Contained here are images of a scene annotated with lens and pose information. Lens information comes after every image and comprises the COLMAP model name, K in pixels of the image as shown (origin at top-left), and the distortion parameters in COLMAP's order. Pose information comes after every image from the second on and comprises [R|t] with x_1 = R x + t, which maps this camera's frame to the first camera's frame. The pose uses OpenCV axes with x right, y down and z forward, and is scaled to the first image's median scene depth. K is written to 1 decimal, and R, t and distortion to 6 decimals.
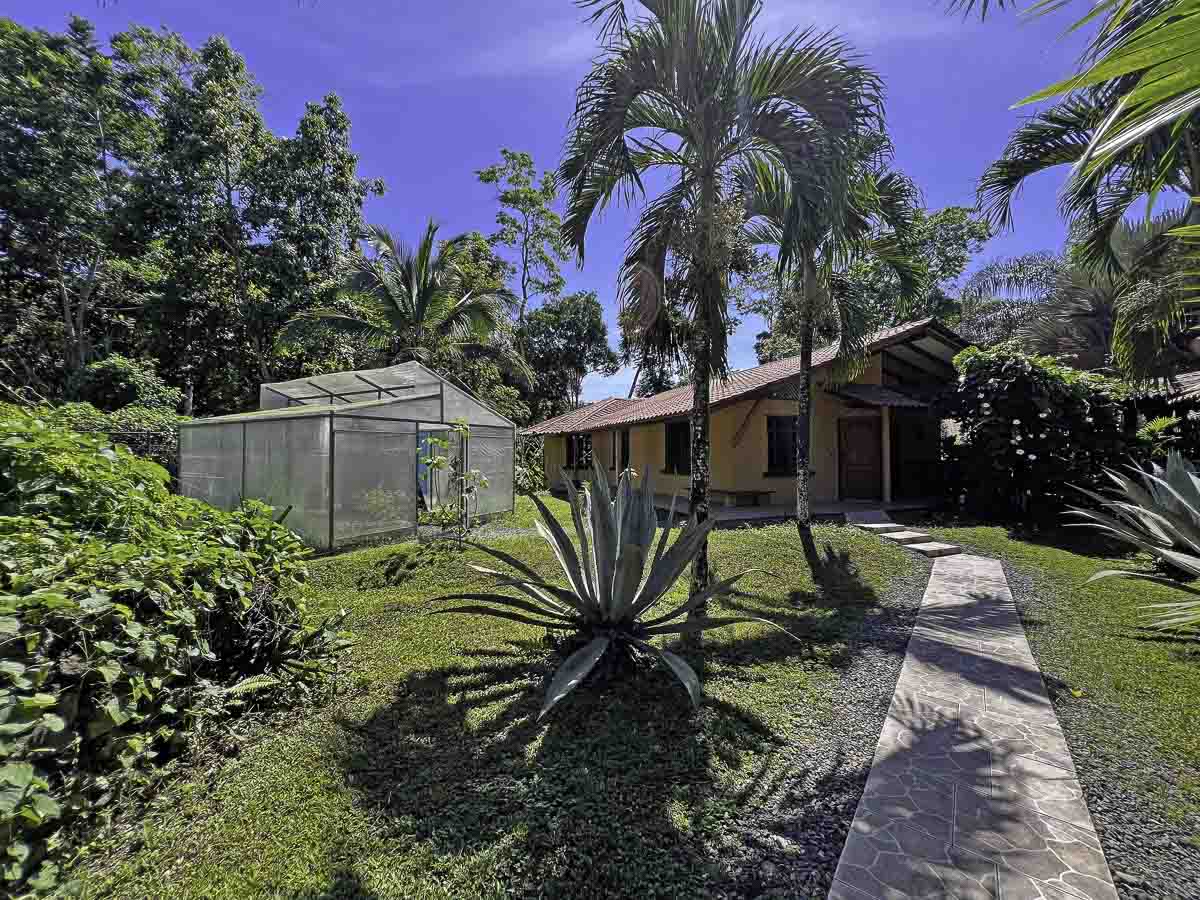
lens RADIAL K [[488.5, 0, 596.8], [0, 488.5, 457.4], [0, 0, 1]] dist [0.002416, 0.000005]
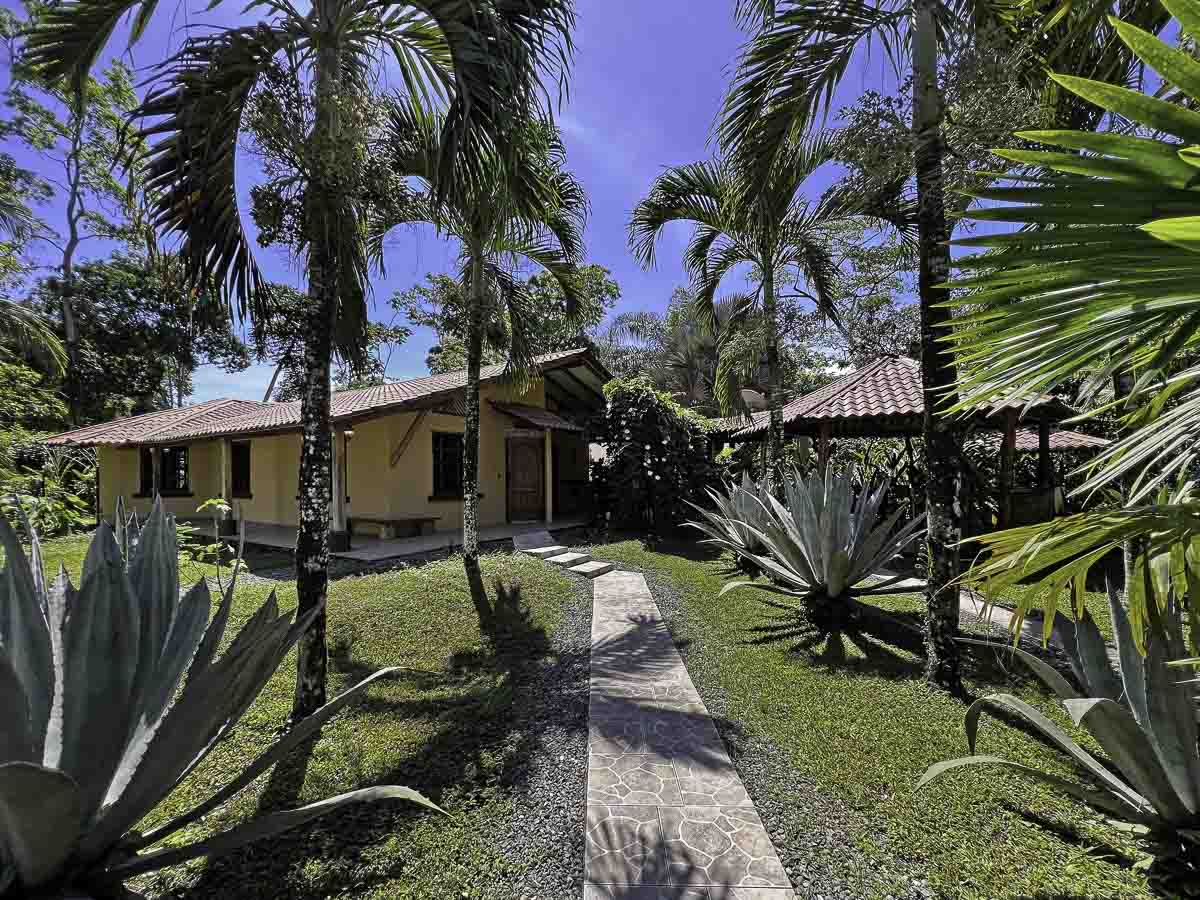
lens RADIAL K [[488.5, 0, 596.8], [0, 488.5, 457.4], [0, 0, 1]] dist [0.002416, 0.000005]
pose [[0.797019, 0.019903, 0.603626, 0.072730], [0.003575, 0.999284, -0.037668, -0.005768], [-0.603943, 0.032180, 0.796378, 0.164460]]
